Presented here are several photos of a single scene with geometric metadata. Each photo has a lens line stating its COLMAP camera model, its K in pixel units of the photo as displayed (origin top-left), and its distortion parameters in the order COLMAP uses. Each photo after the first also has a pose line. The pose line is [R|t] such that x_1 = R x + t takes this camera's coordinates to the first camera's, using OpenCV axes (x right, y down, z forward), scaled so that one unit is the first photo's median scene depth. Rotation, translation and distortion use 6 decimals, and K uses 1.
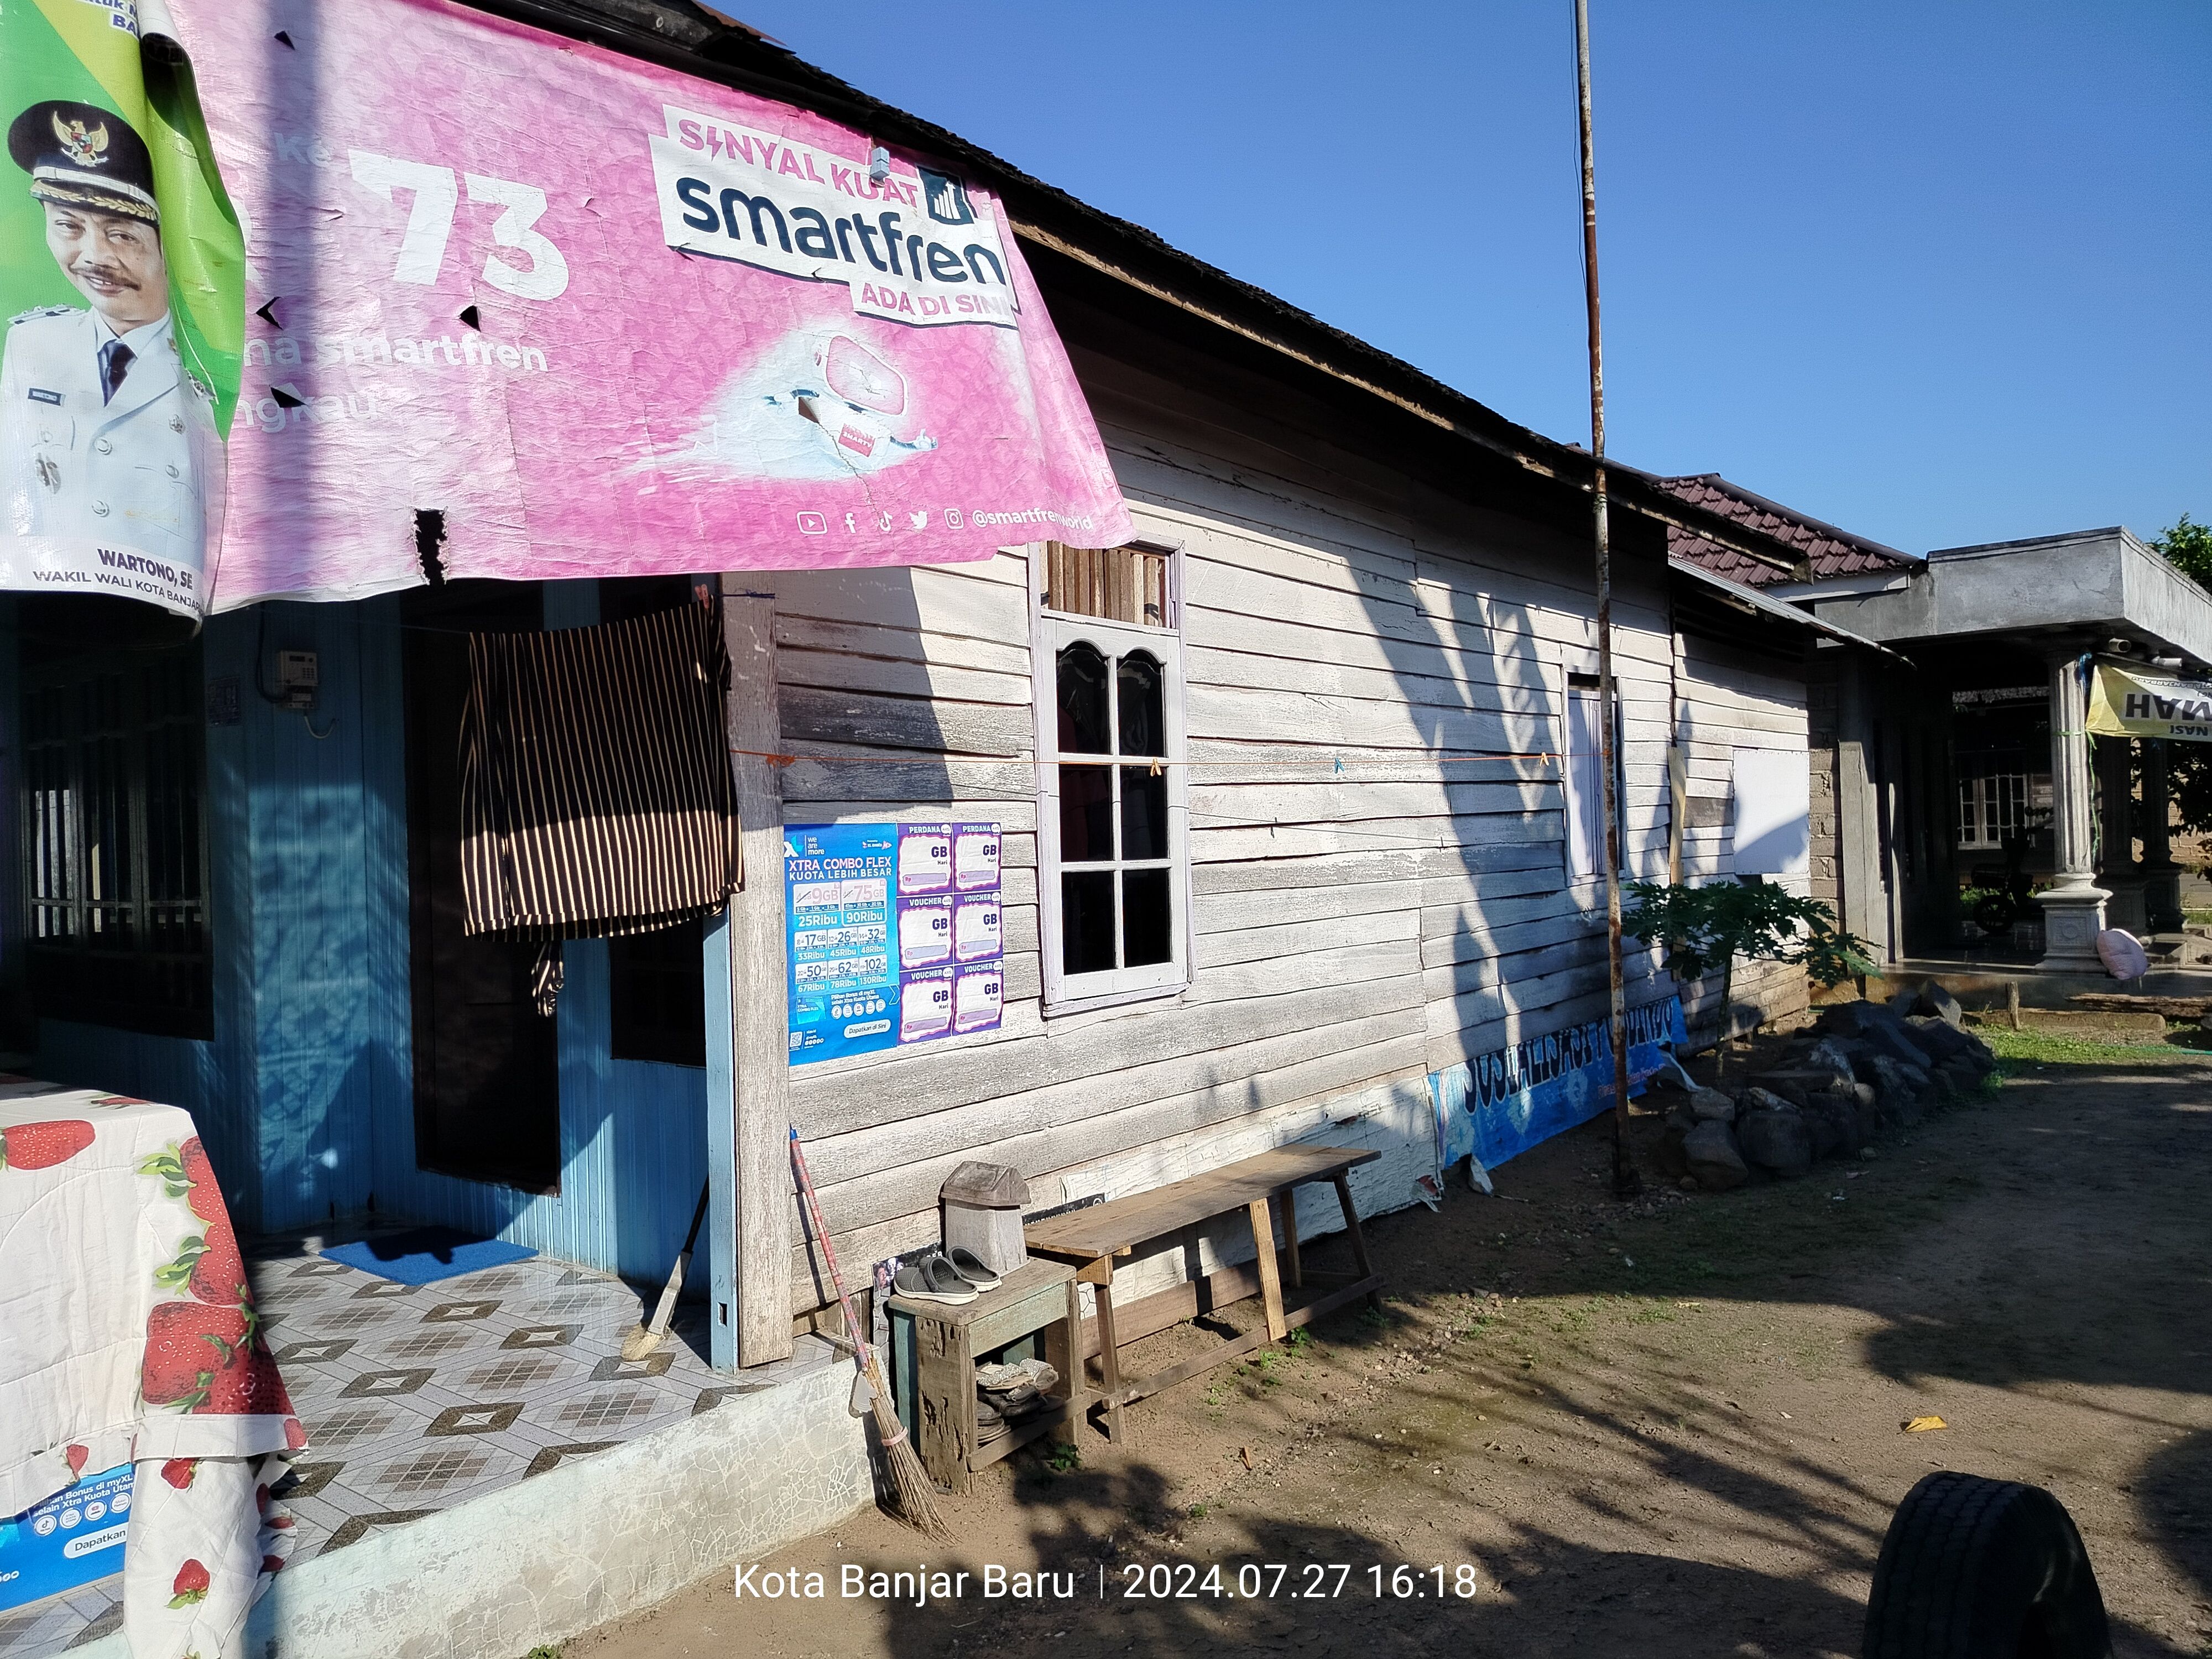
lens RADIAL K [[1448.3, 0, 1106.0], [0, 1448.3, 829.5], [0, 0, 1]] dist [0.089679, -0.106351]
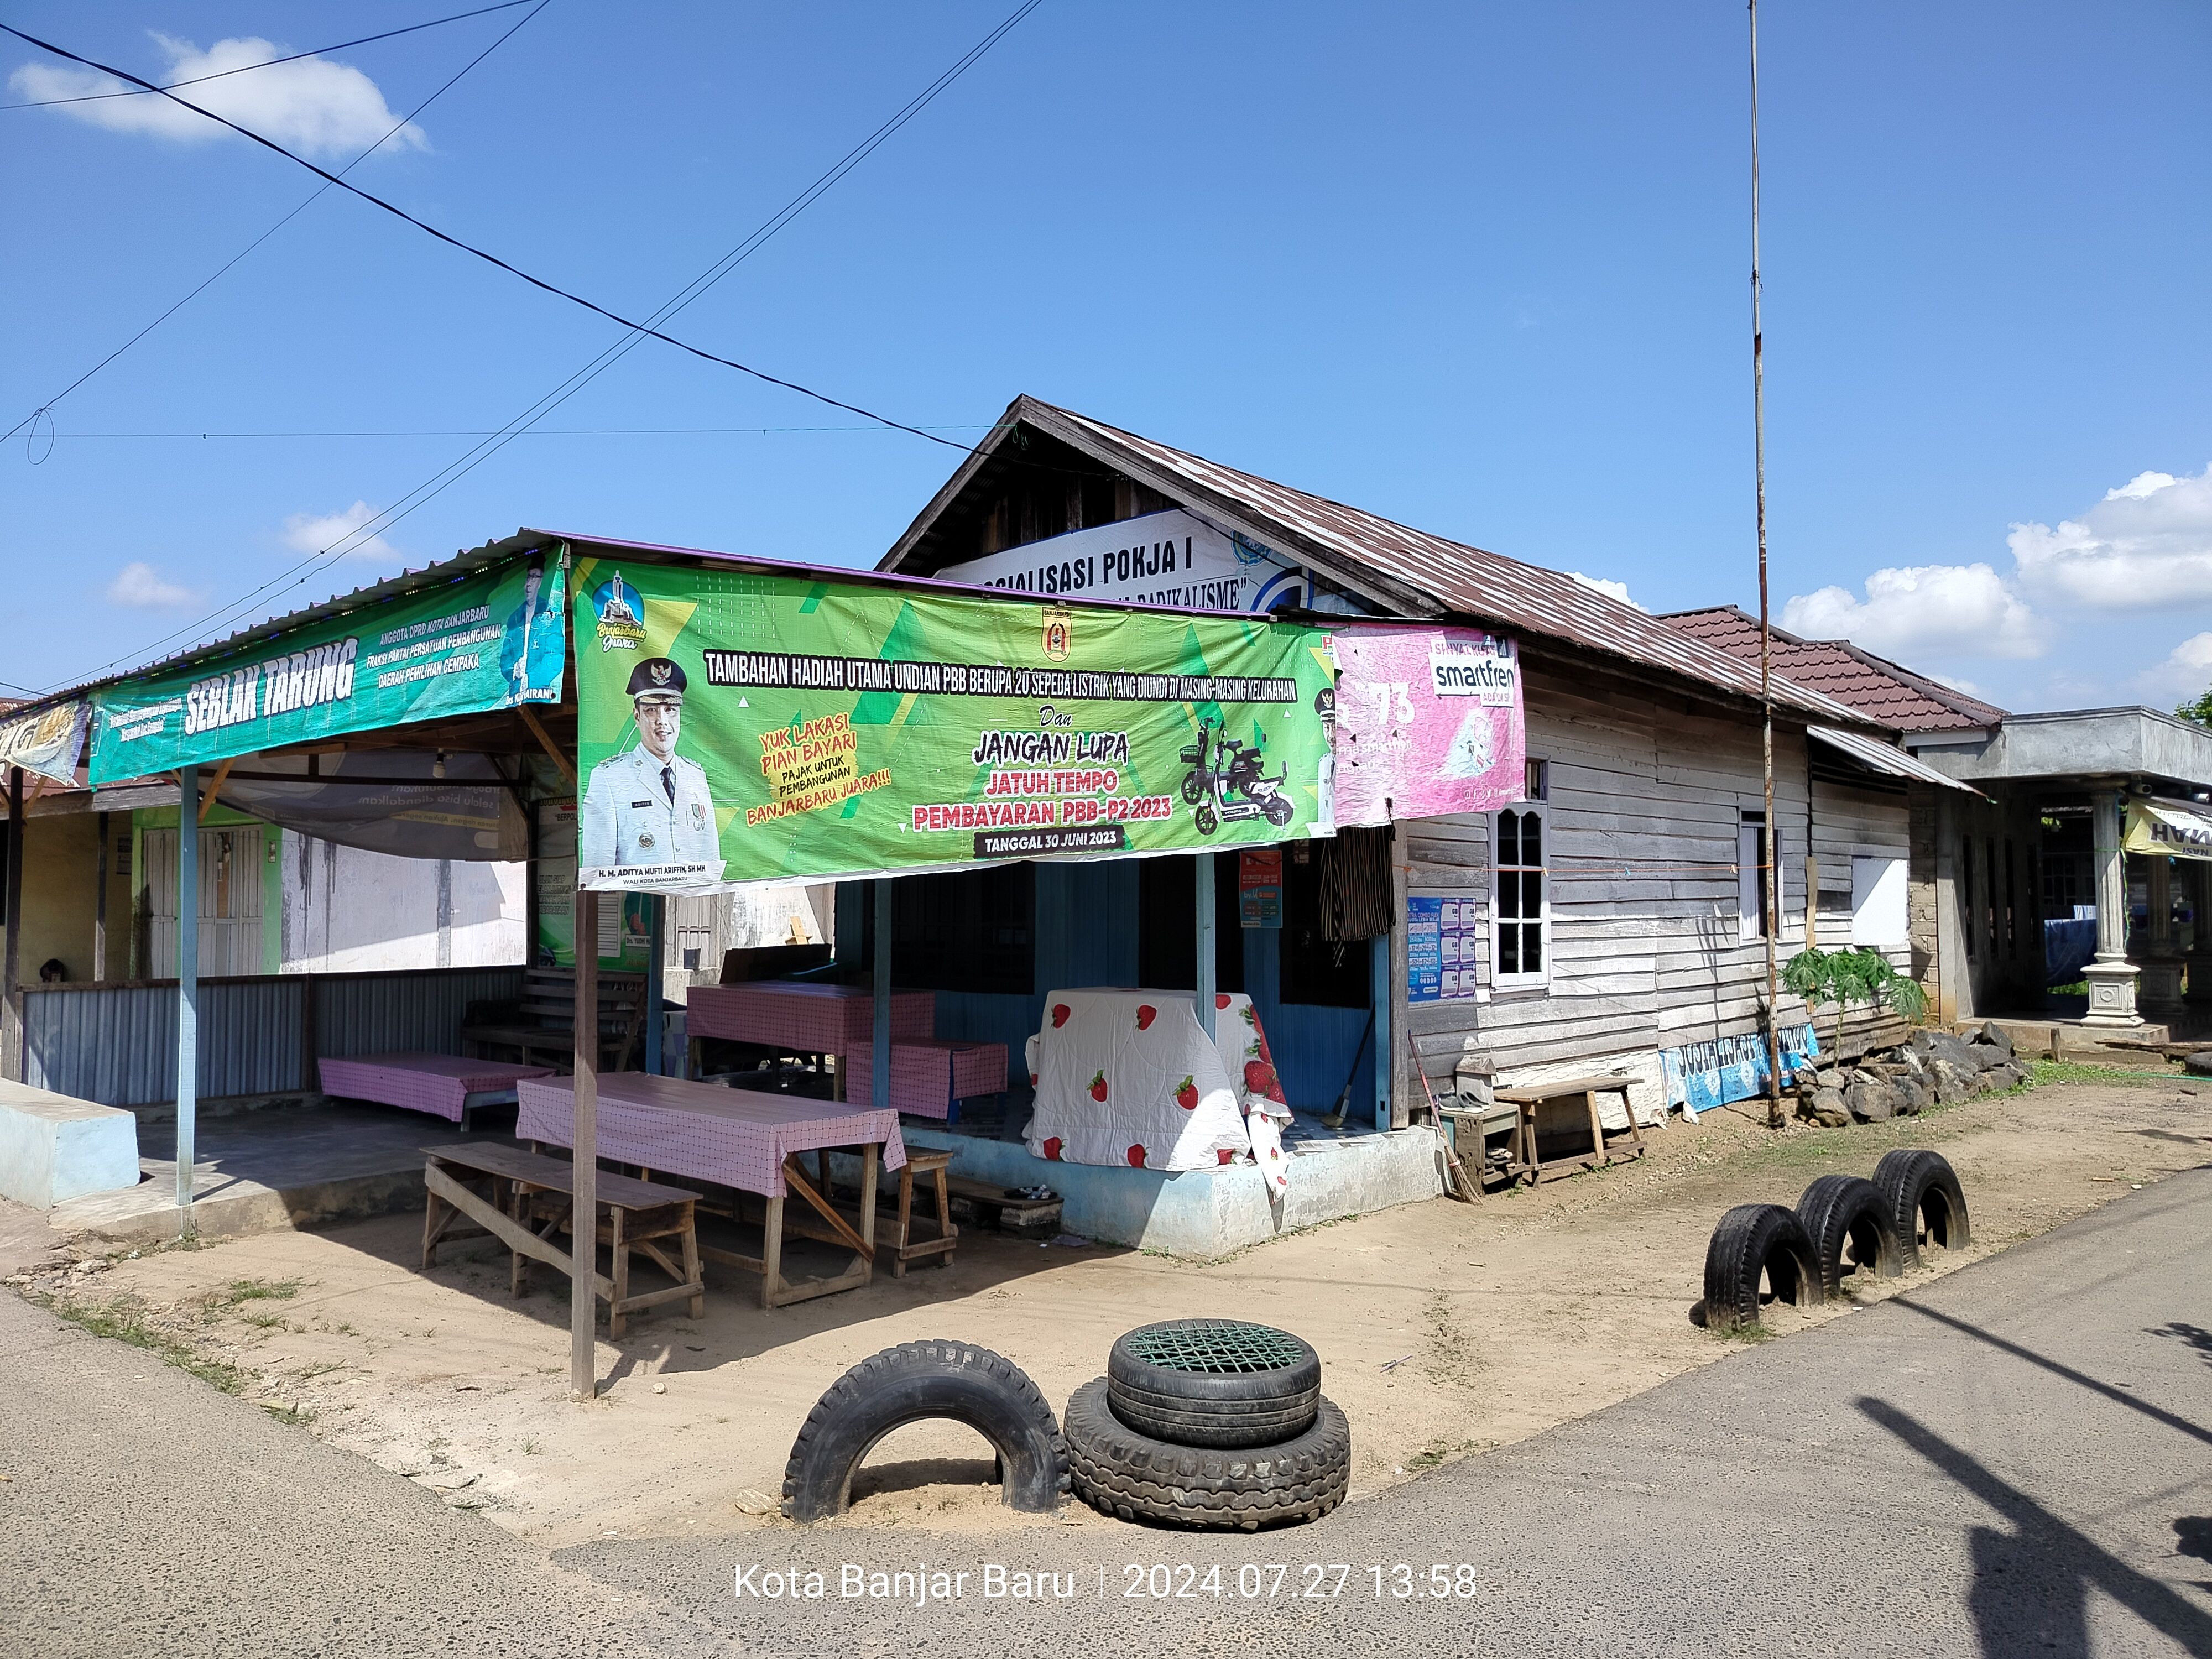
lens RADIAL K [[1487.1, 0, 1106.0], [0, 1487.1, 829.5], [0, 0, 1]] dist [0.007347, 0.001699]
pose [[0.996656, 0.025641, -0.077589, -0.387397], [-0.029005, 0.998674, -0.042543, 0.002689], [0.076395, 0.044651, 0.996077, -1.045015]]
